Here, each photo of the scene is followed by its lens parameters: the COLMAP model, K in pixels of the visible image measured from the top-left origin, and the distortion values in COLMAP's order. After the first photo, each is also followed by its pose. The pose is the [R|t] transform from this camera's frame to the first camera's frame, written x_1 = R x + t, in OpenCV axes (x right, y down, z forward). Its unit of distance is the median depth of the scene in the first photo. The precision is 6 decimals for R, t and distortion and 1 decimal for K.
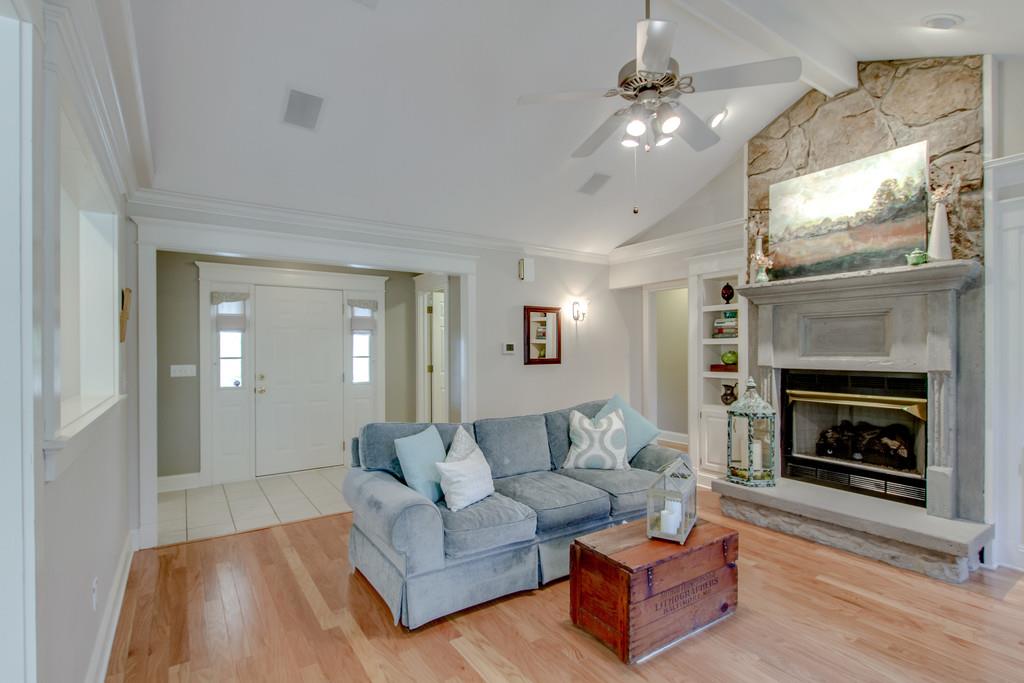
lens RADIAL K [[494.6, 0, 511.6], [0, 494.6, 347.3], [0, 0, 1]] dist [-0.006298, -0.000900]
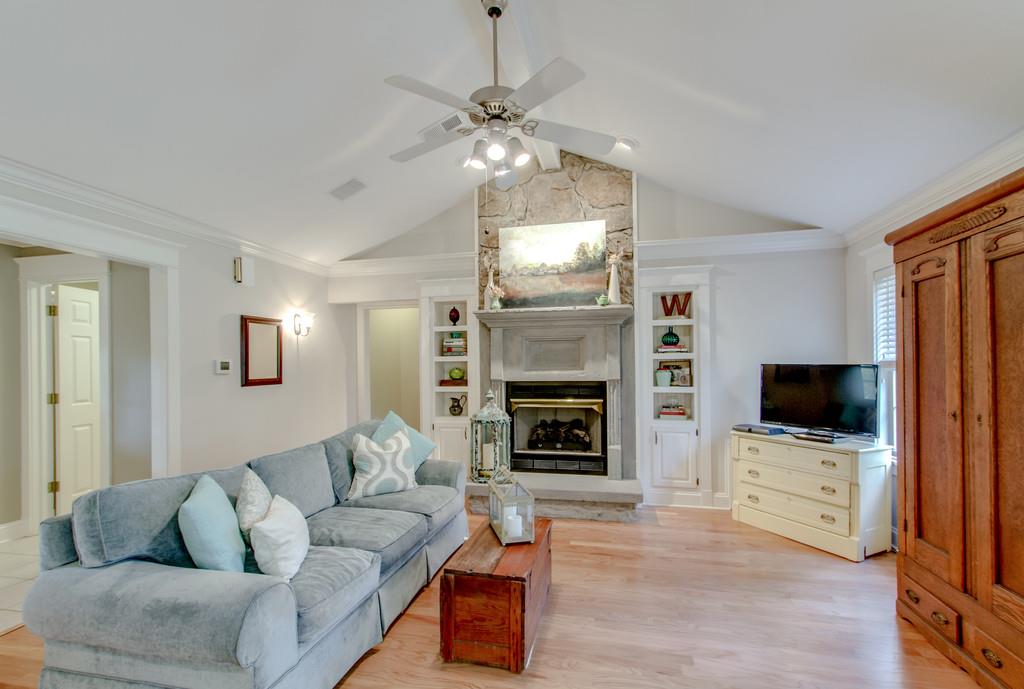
lens RADIAL K [[468.8, 0, 518.3], [0, 468.8, 358.8], [0, 0, 1]] dist [0.002035, 0.000101]
pose [[0.717657, 0.004051, 0.696385, -0.274467], [0.005673, 0.999916, -0.011663, 0.001503], [-0.696374, 0.012320, 0.717574, 0.181871]]
